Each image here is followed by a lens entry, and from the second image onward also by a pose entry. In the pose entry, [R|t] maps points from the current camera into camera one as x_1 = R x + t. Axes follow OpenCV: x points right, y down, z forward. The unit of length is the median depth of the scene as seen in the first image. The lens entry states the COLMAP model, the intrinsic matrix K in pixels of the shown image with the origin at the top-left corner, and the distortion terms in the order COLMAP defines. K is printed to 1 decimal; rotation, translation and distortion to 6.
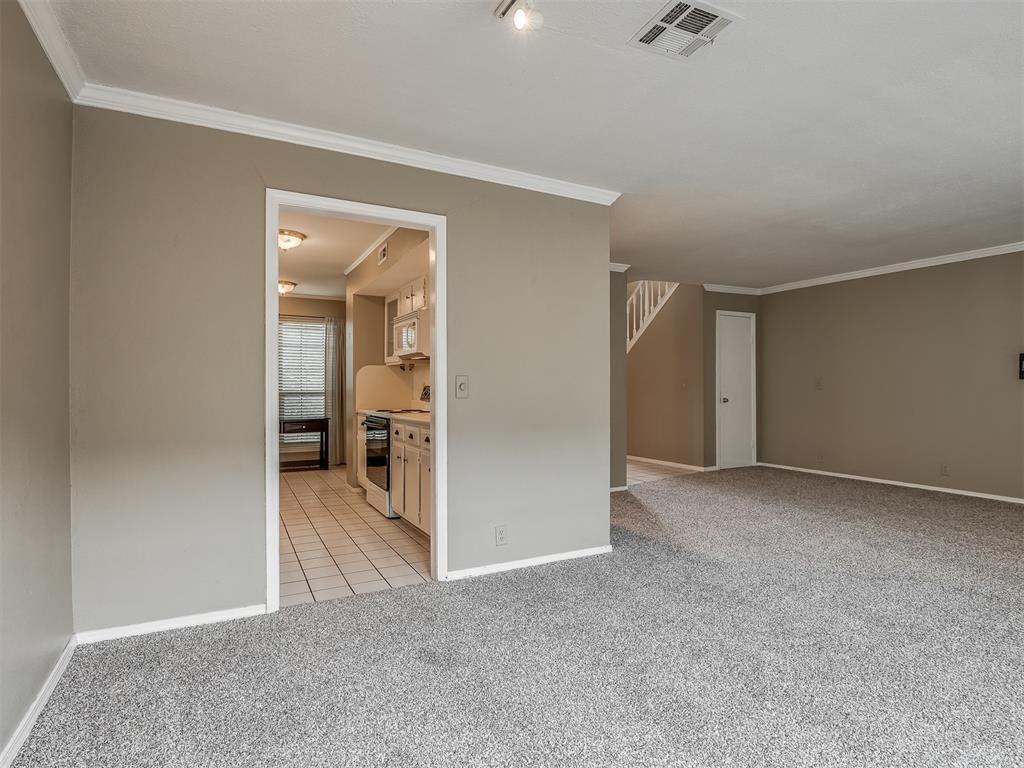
lens RADIAL K [[550.3, 0, 512.8], [0, 550.3, 385.4], [0, 0, 1]] dist [0.005860, -0.001094]
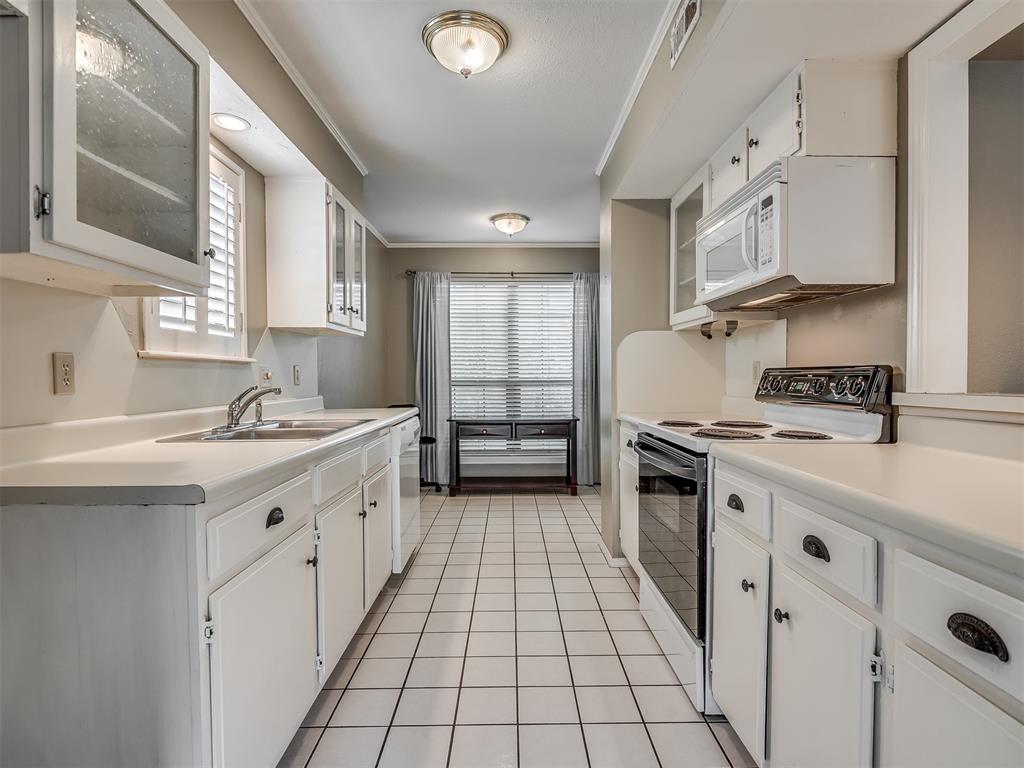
lens RADIAL K [[533.2, 0, 521.3], [0, 533.2, 385.0], [0, 0, 1]] dist [0.010717, -0.009525]
pose [[0.899424, 0.004689, -0.437052, -0.118477], [0.005625, 0.999735, 0.022301, 0.003131], [0.437041, -0.022516, 0.899160, 0.412203]]
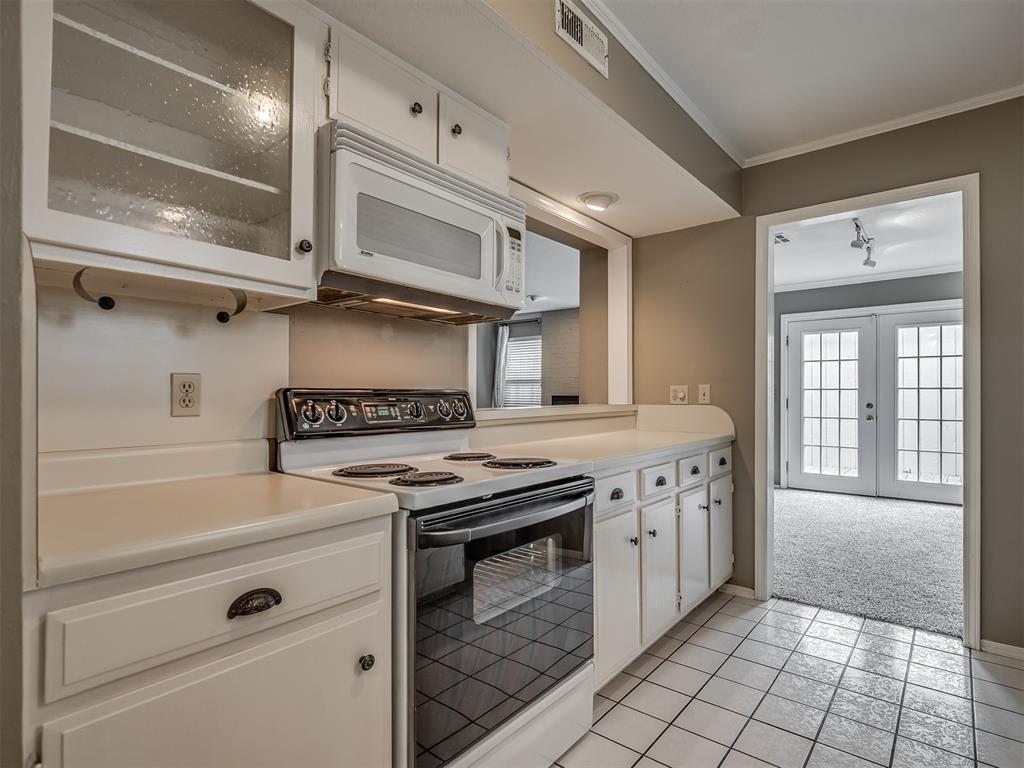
lens RADIAL K [[550.3, 0, 518.6], [0, 550.3, 388.1], [0, 0, 1]] dist [0.005860, -0.001094]
pose [[-0.394602, 0.014293, 0.918741, -0.373009], [-0.004035, 0.999842, -0.017288, 0.004440], [-0.918843, -0.010529, -0.394483, 0.793578]]
